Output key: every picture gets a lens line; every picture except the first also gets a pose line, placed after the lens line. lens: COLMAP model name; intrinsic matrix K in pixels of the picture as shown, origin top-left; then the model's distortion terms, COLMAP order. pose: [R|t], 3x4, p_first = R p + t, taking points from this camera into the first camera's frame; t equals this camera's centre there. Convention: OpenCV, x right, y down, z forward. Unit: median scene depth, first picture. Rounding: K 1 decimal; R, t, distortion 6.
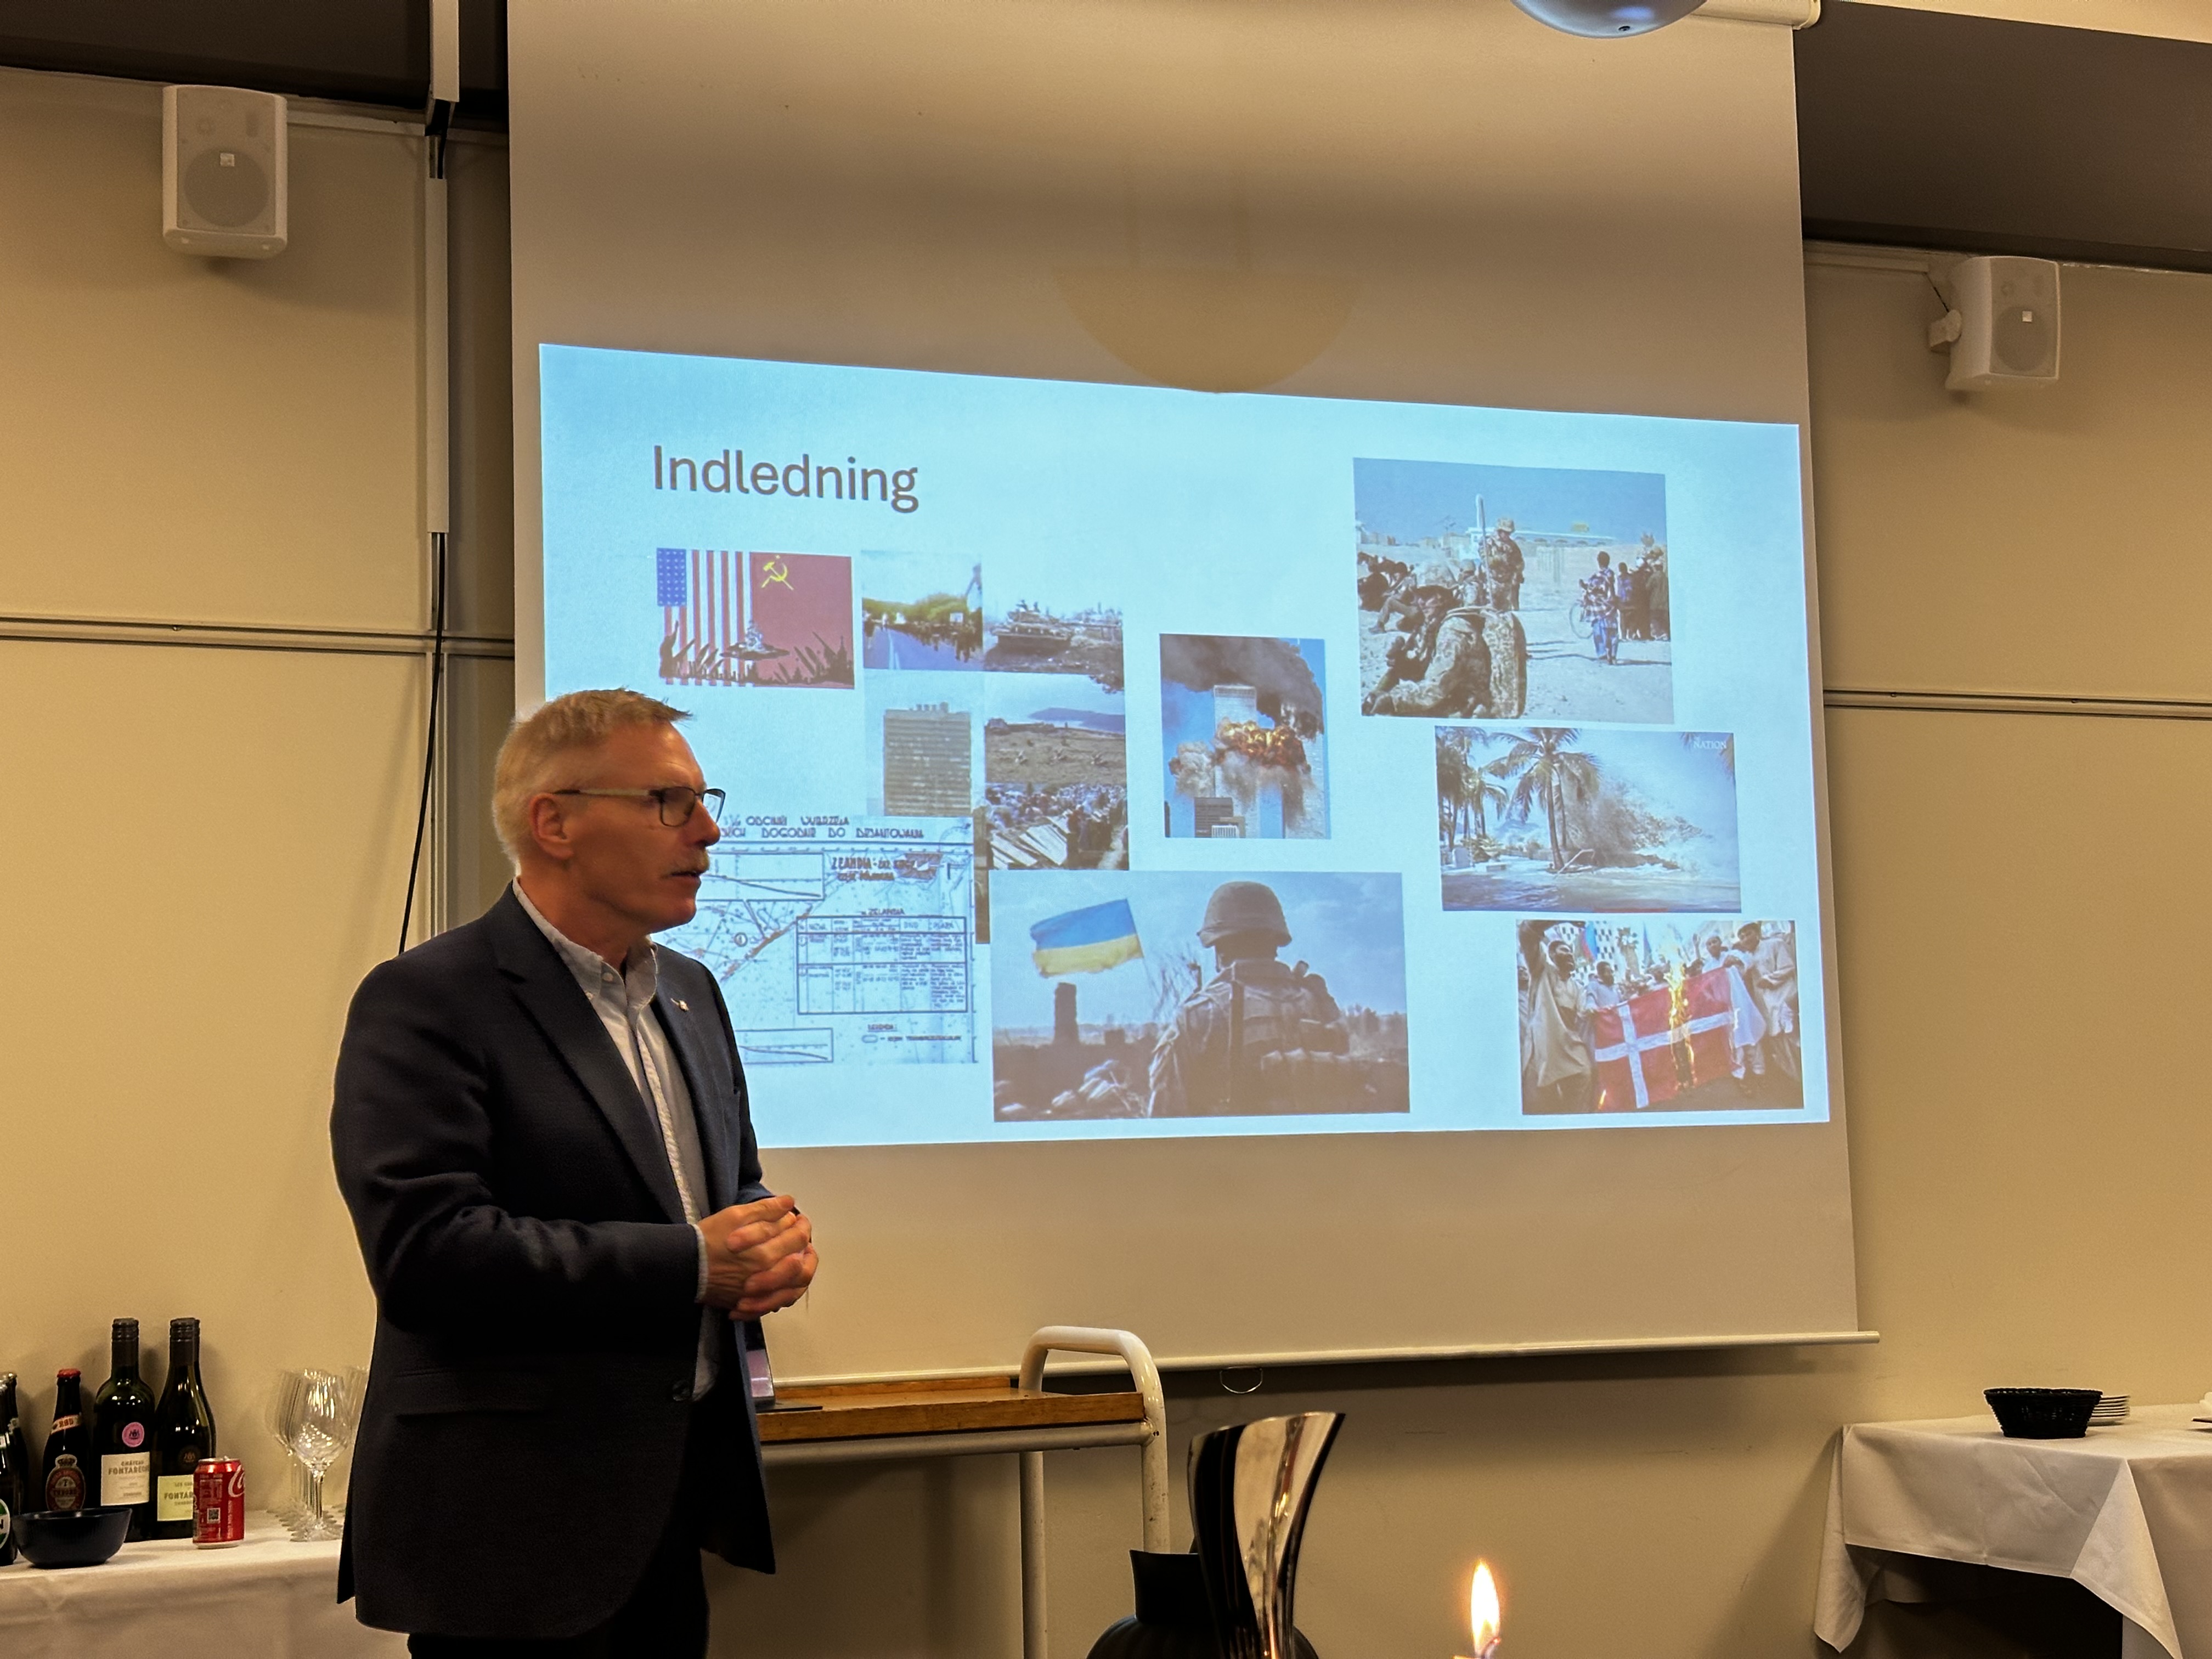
lens RADIAL K [[3060.2, 0, 1106.0], [0, 3060.2, 829.5], [0, 0, 1]] dist [0.241468, -0.593200]
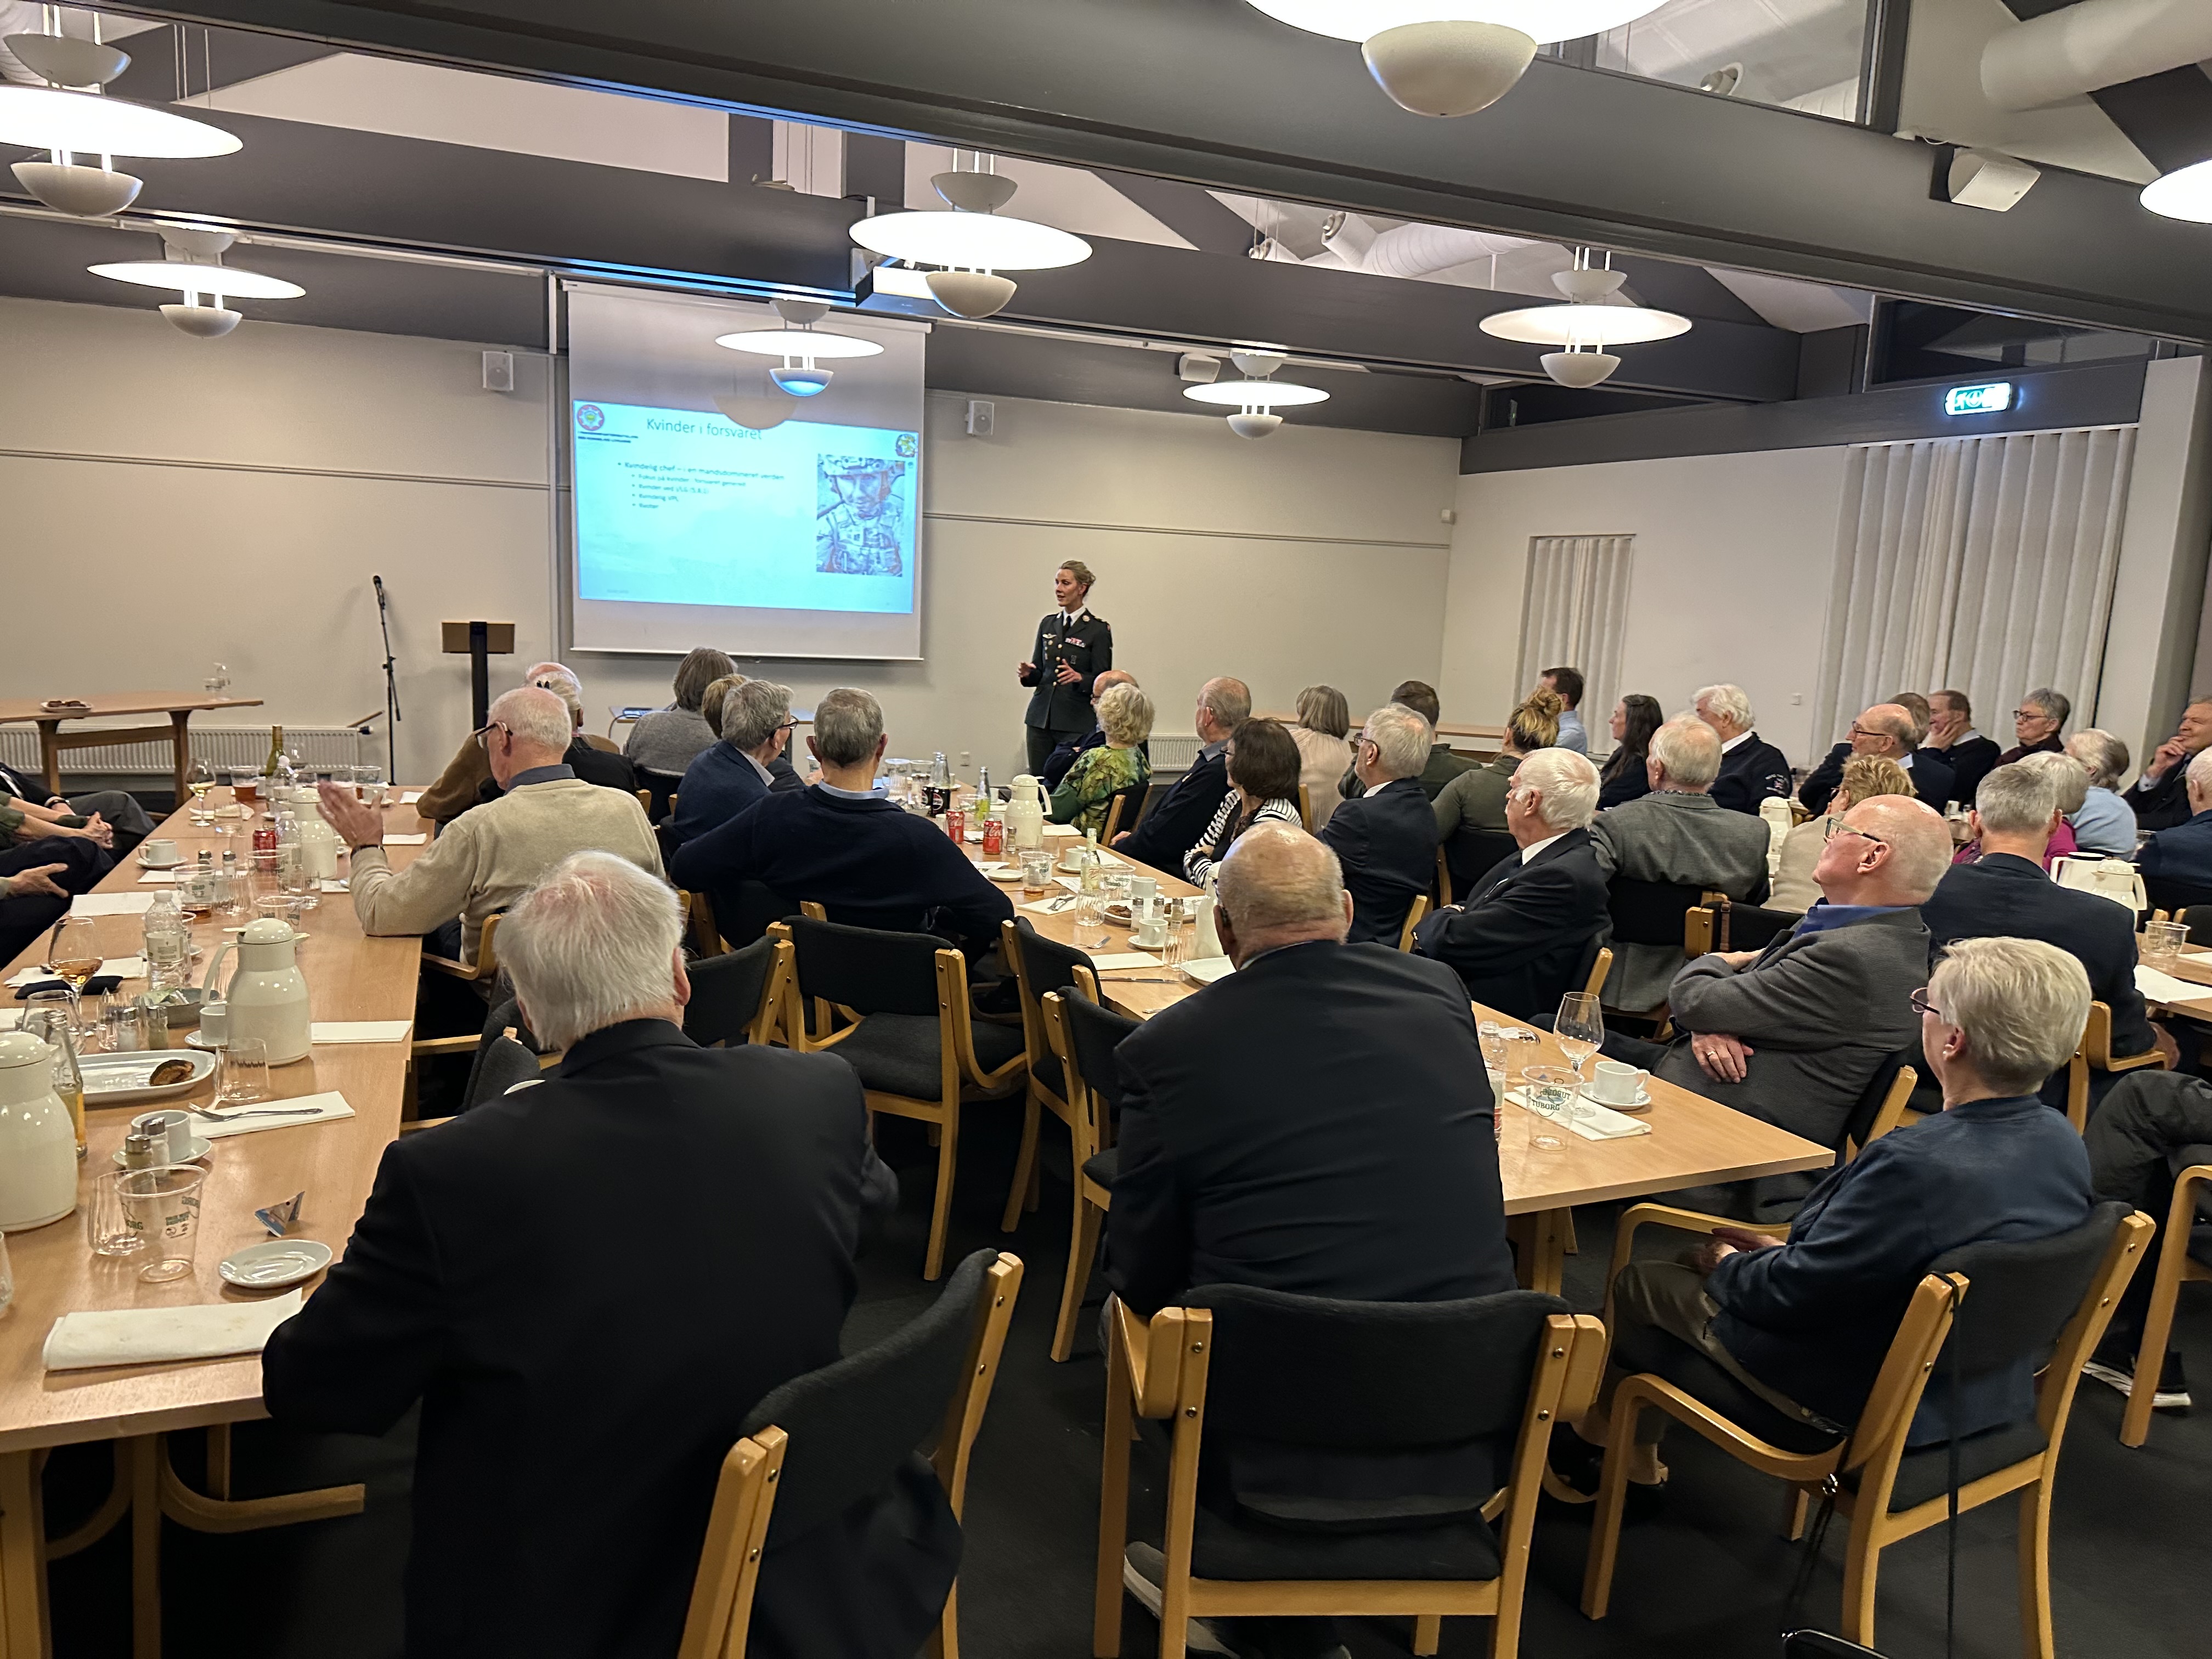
lens RADIAL K [[1549.3, 0, 1106.0], [0, 1549.3, 829.5], [0, 0, 1]] dist [0.170206, -0.313611]
pose [[0.995843, 0.055538, 0.072199, 0.386303], [-0.072456, 0.963324, 0.258375, -0.212688], [-0.055202, -0.262532, 0.963343, -1.177769]]
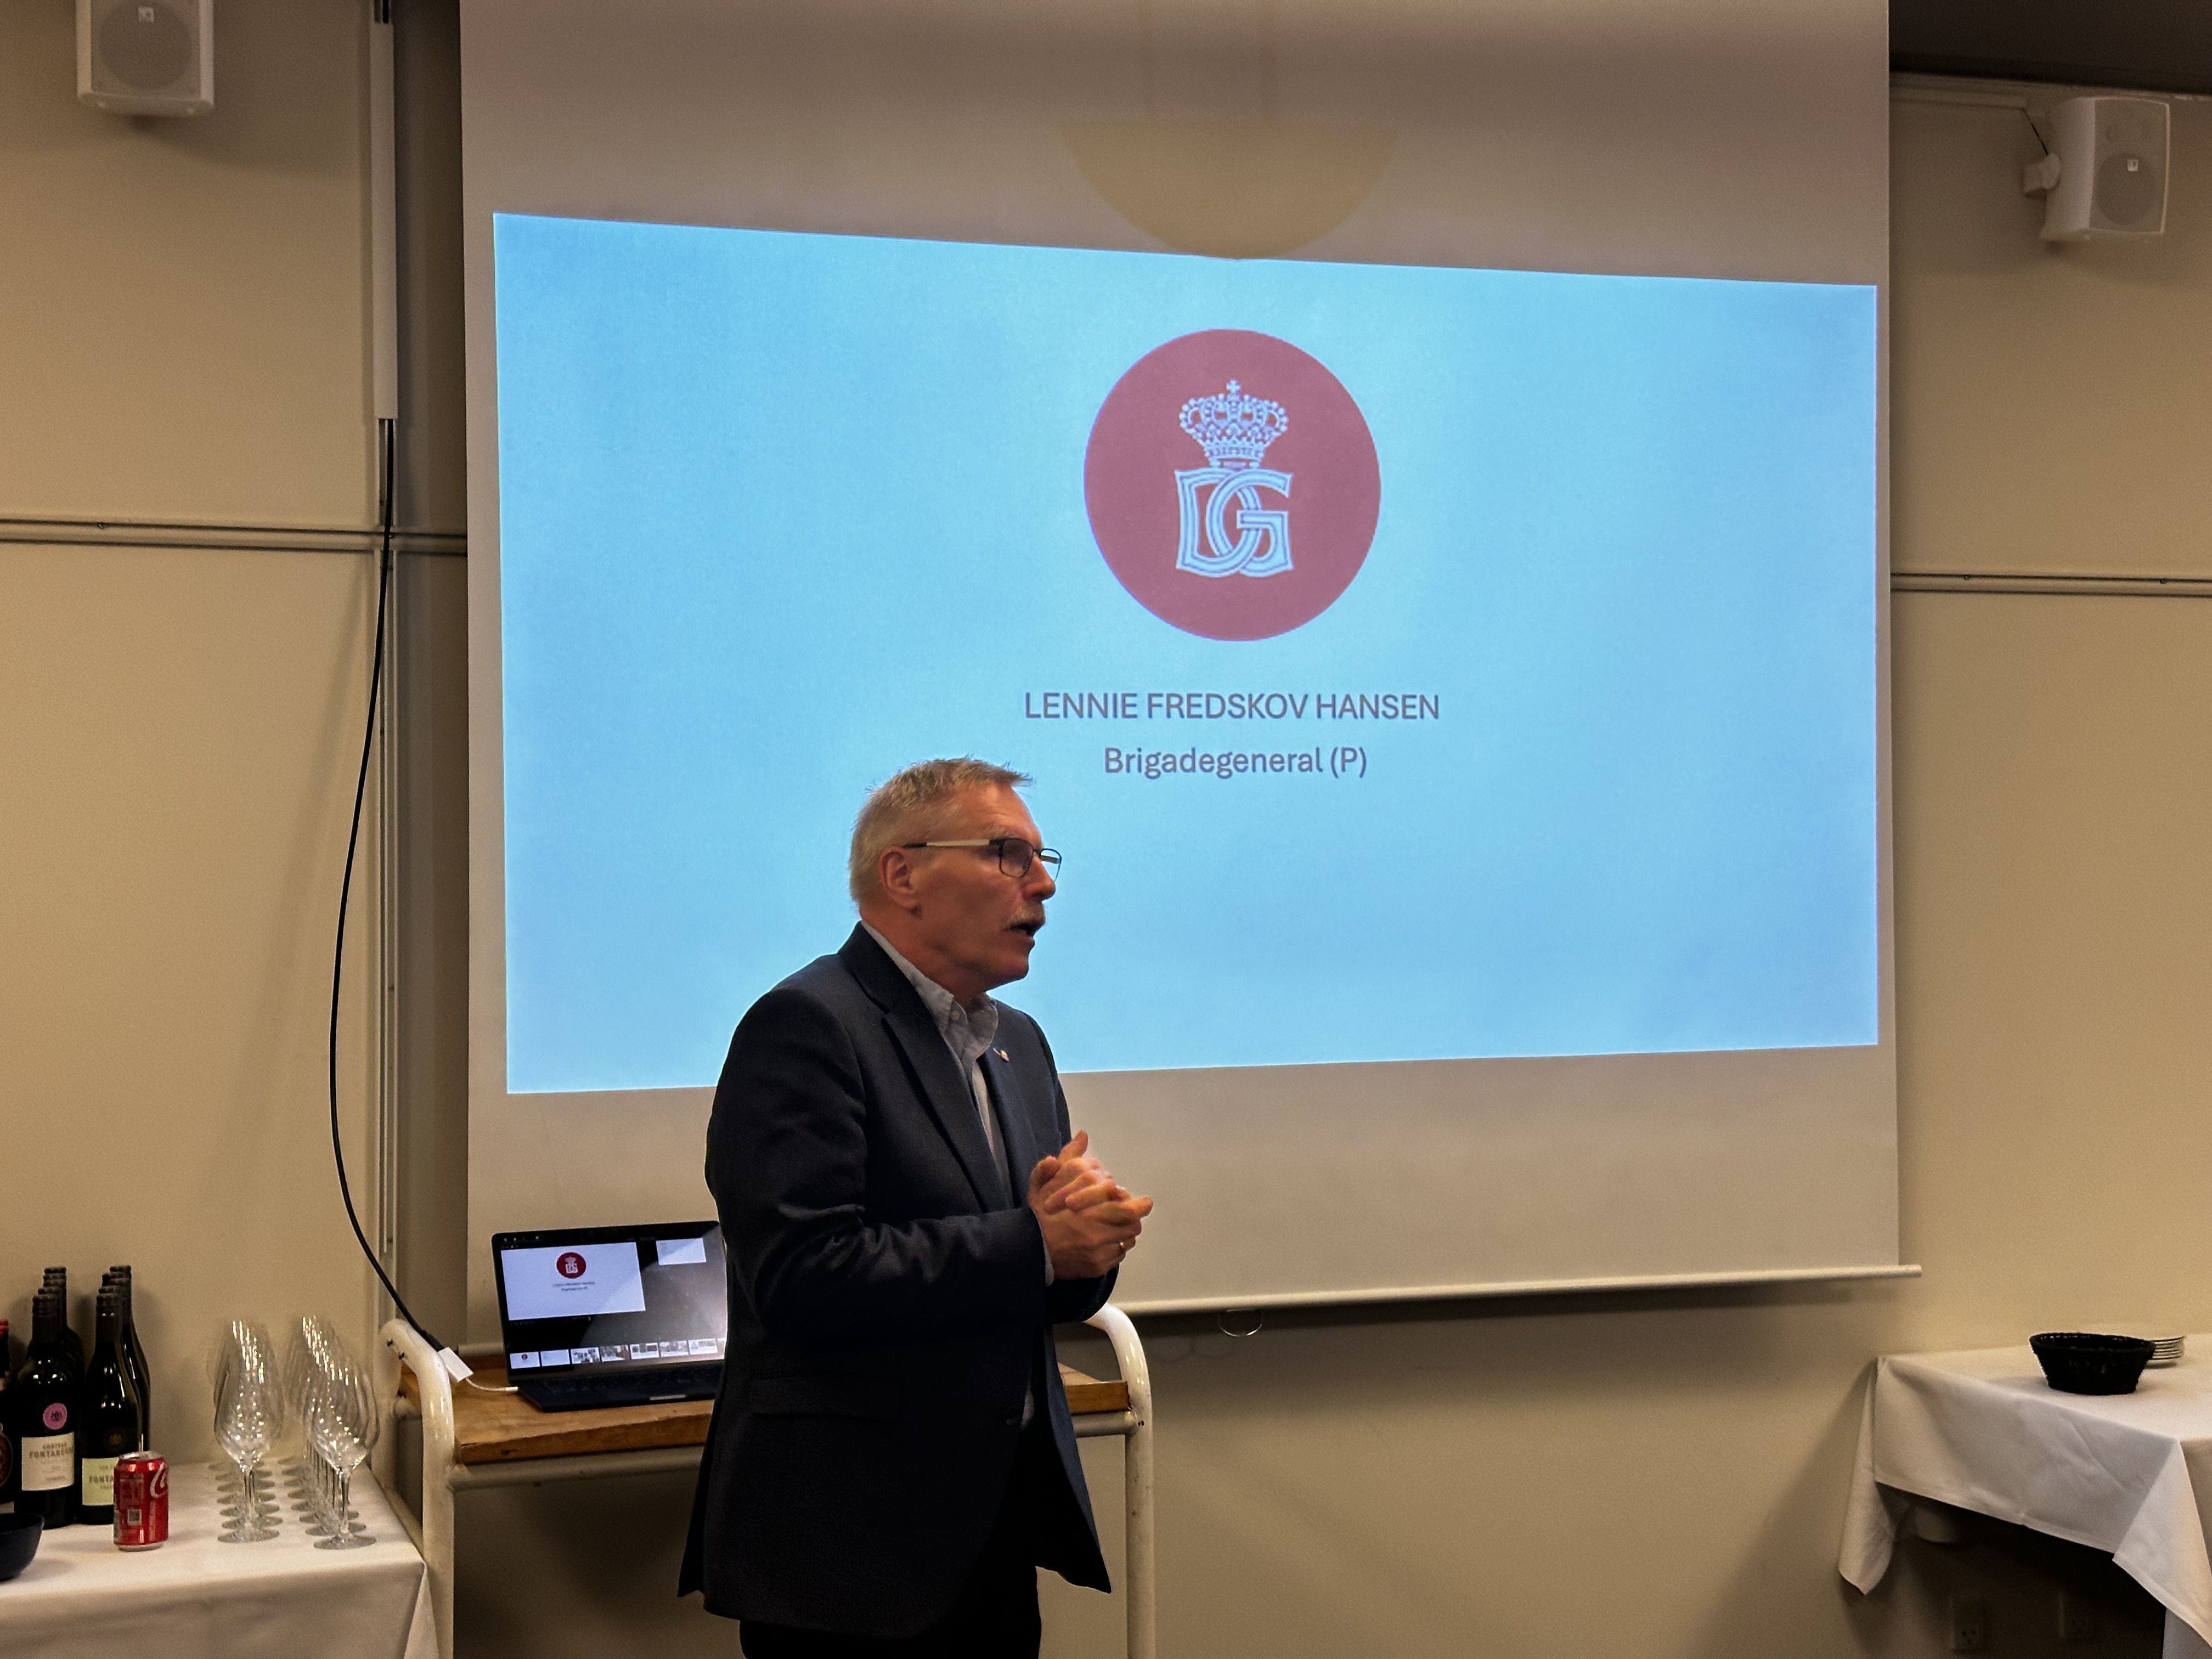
lens RADIAL K [[3093.5, 0, 1094.1], [0, 3093.5, 805.6], [0, 0, 1]] dist [0.249282, -0.599337]
pose [[0.999651, 0.017580, -0.019717, 0.015008], [-0.015531, 0.994902, 0.099643, -0.074816], [0.021368, -0.099302, 0.994828, 0.061735]]
